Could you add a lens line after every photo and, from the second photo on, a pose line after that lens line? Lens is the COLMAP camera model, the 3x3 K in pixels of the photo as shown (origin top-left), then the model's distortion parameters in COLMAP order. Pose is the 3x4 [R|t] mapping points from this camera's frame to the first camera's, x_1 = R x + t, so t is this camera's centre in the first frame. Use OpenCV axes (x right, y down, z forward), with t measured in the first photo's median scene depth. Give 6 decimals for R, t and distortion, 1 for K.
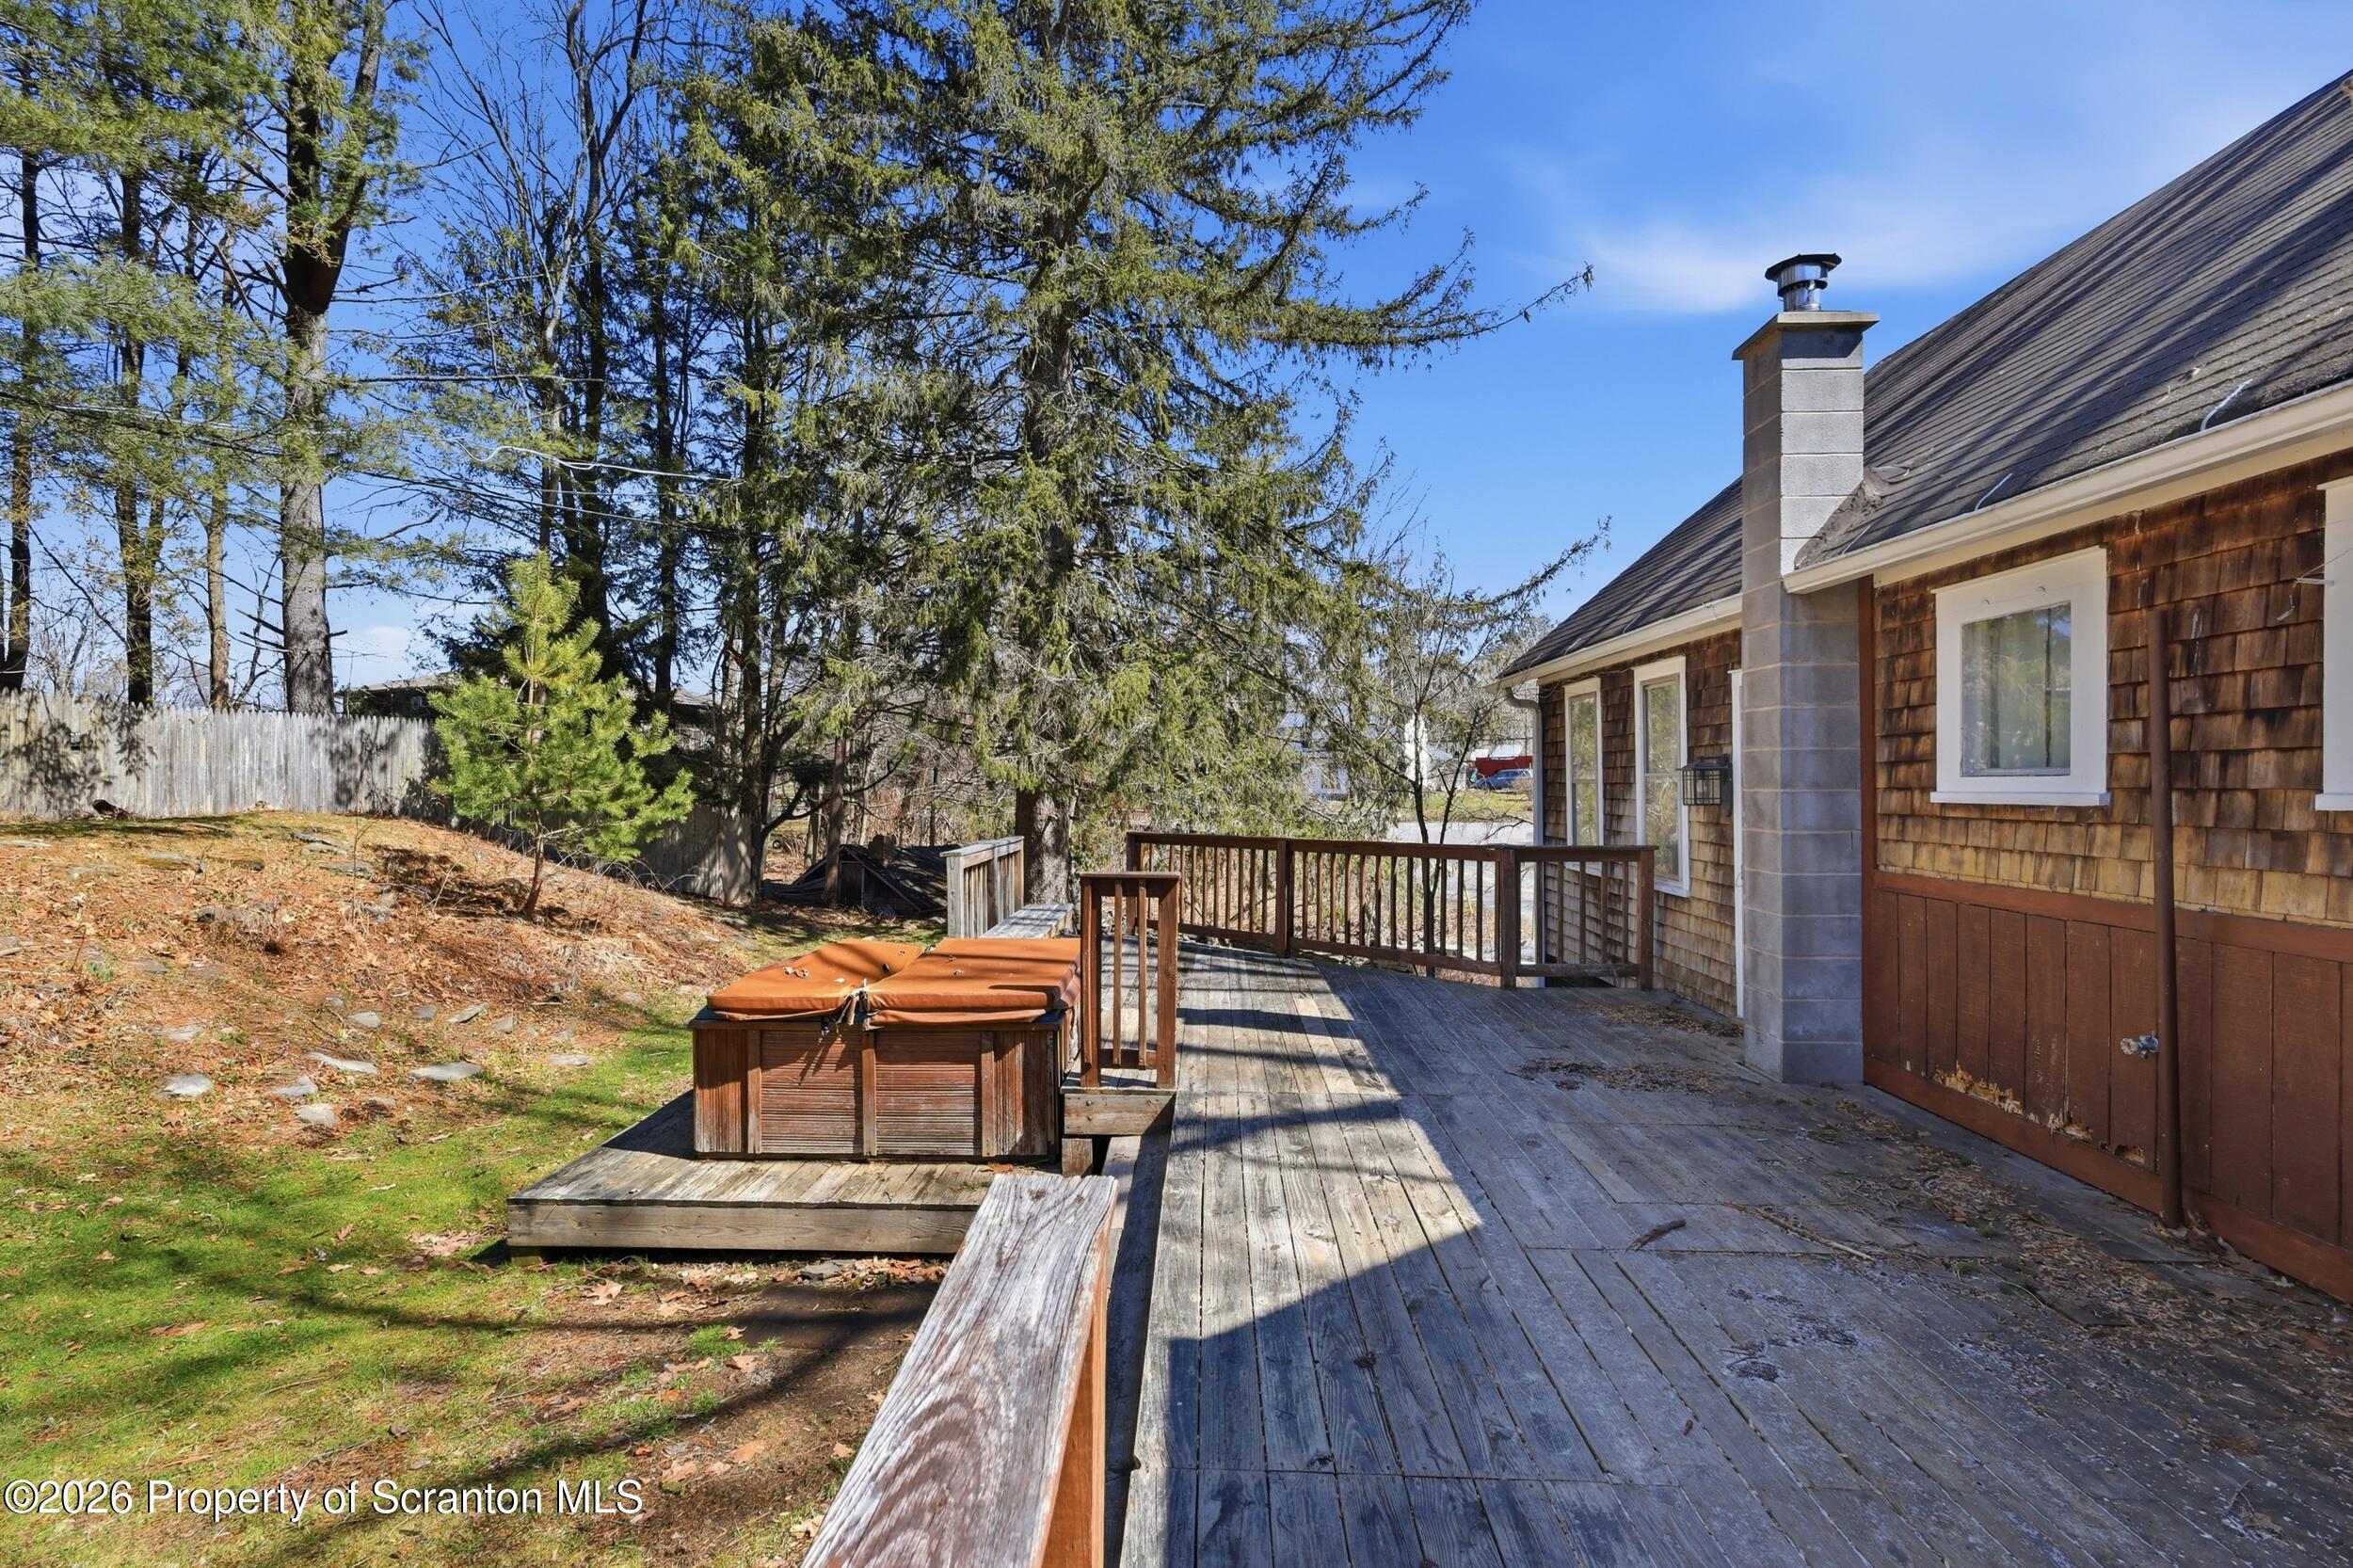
lens RADIAL K [[1072.3, 0, 1165.5], [0, 1072.3, 799.8], [0, 0, 1]] dist [0.000517, 0.000068]
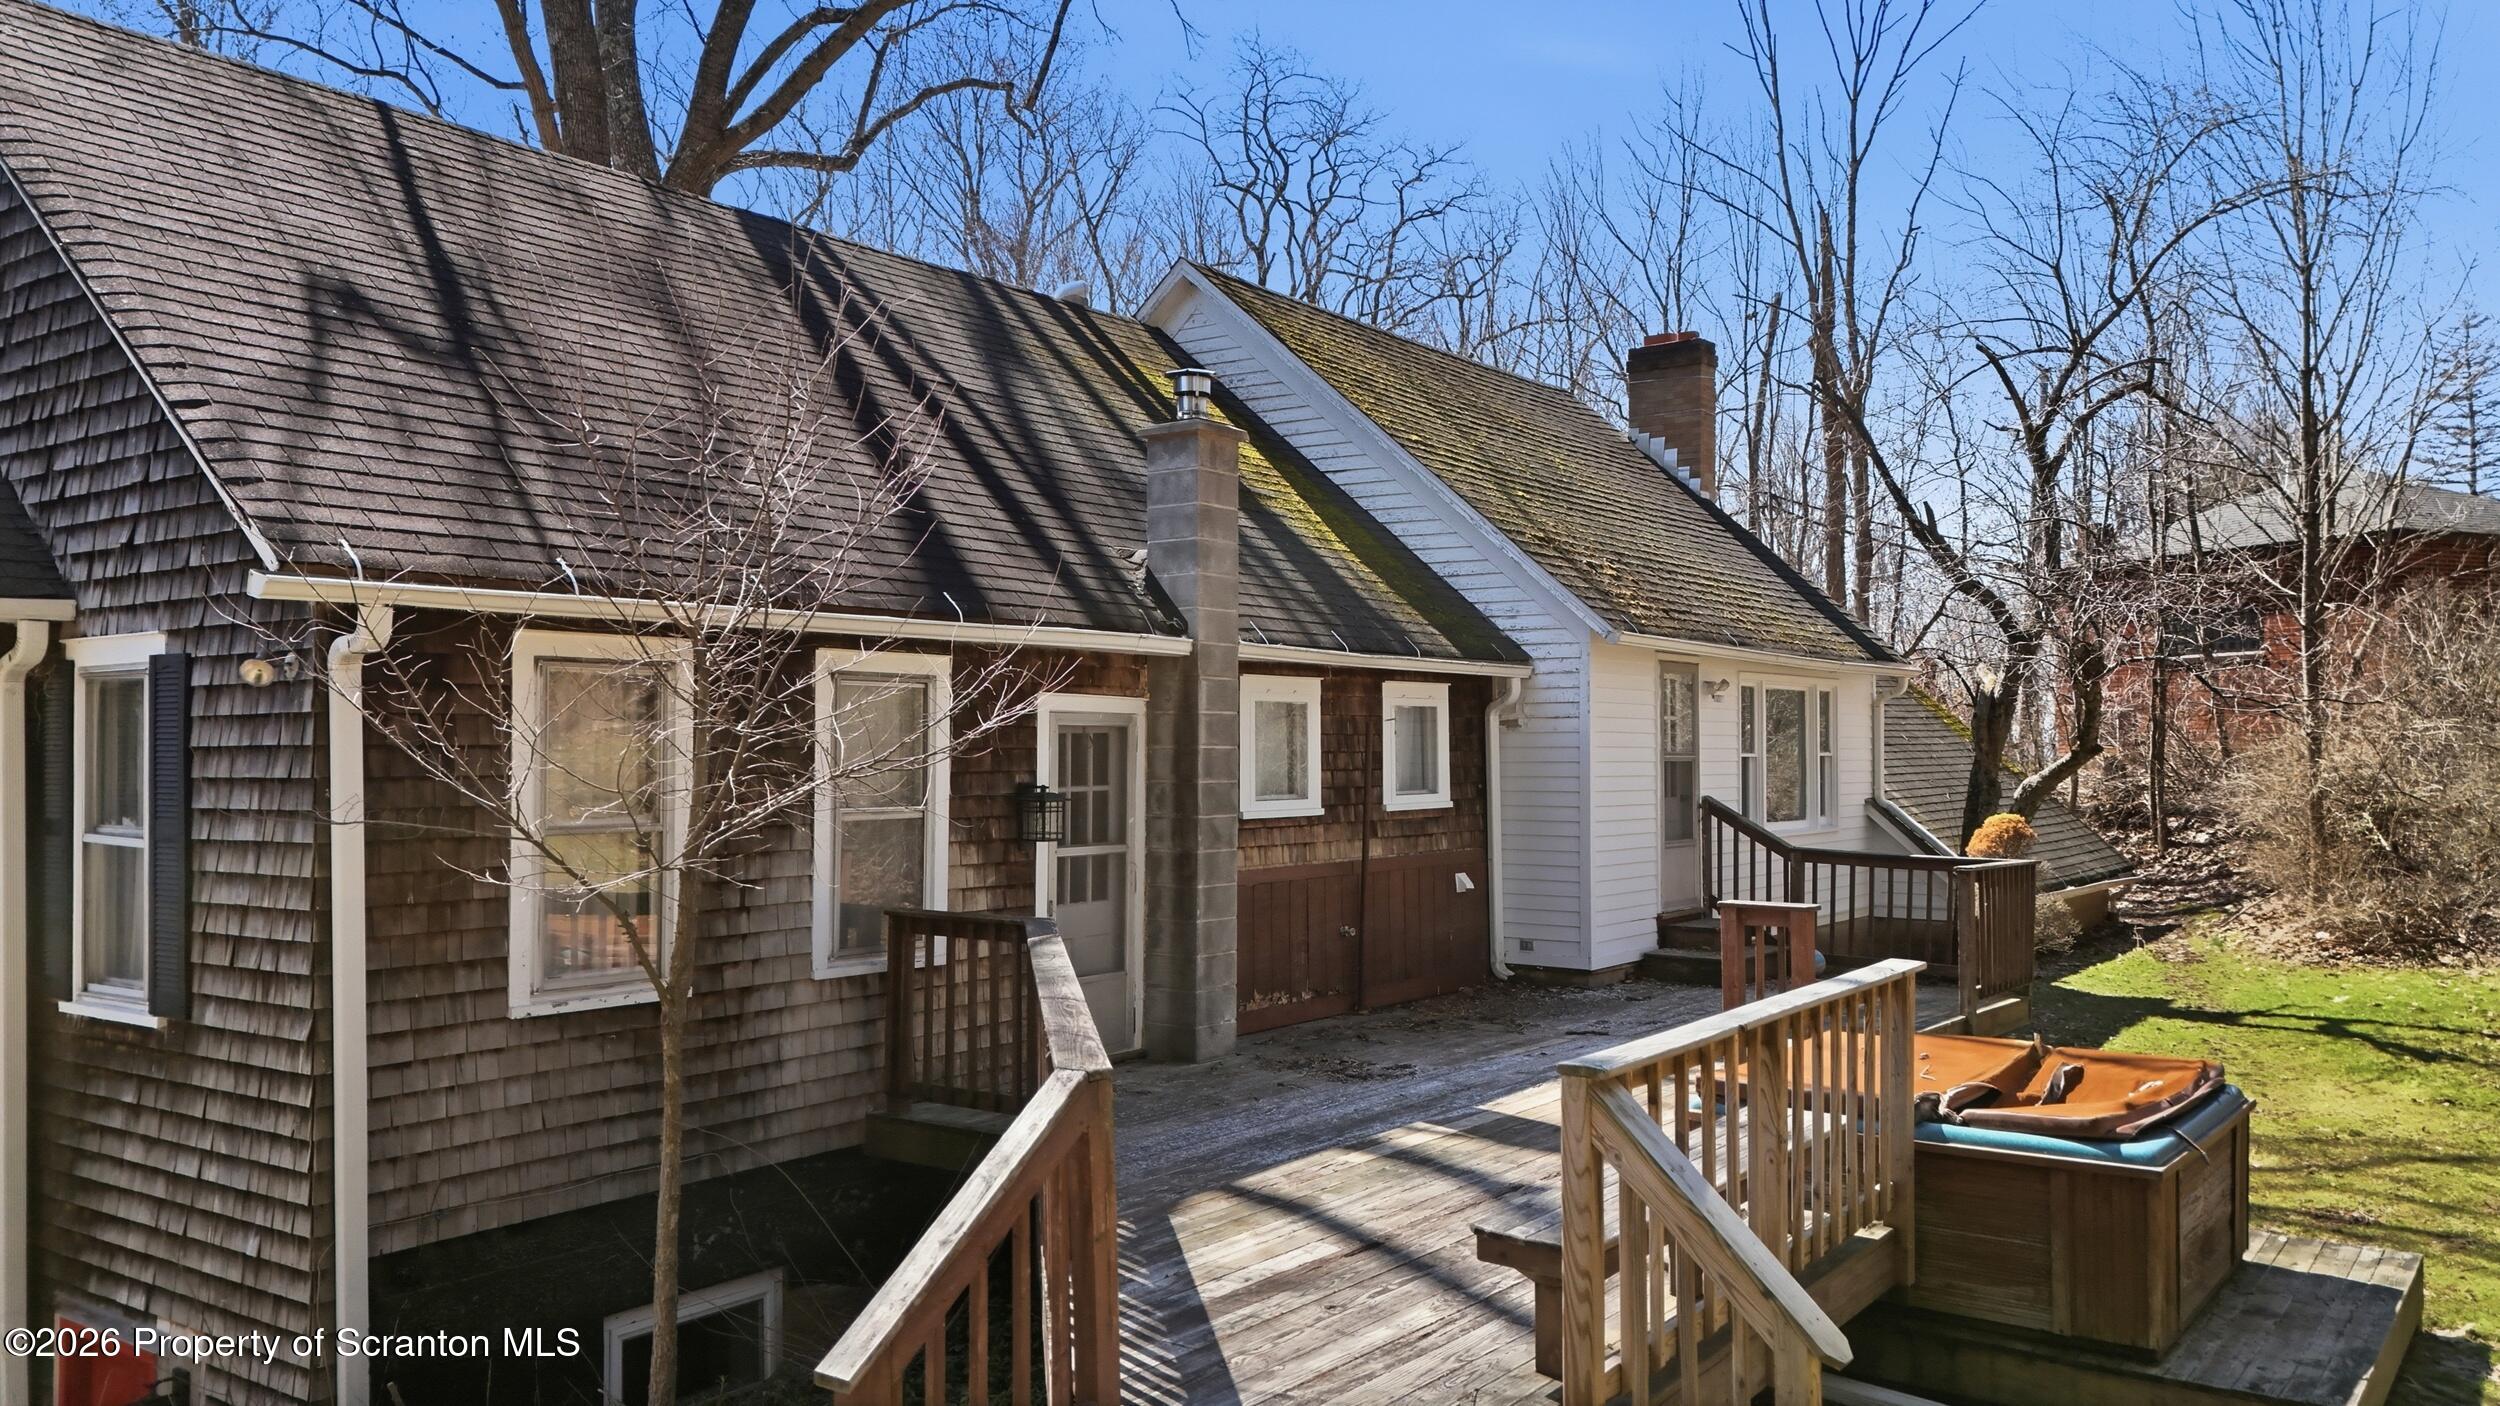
lens RADIAL K [[1827.7, 0, 1250.0], [0, 1827.7, 703.0], [0, 0, 1]] dist [0.094388, -0.095552]
pose [[-0.826393, 0.006111, 0.563061, -0.824948], [-0.000337, 0.999936, -0.011347, -0.152135], [-0.563094, -0.009567, -0.826338, 3.641538]]
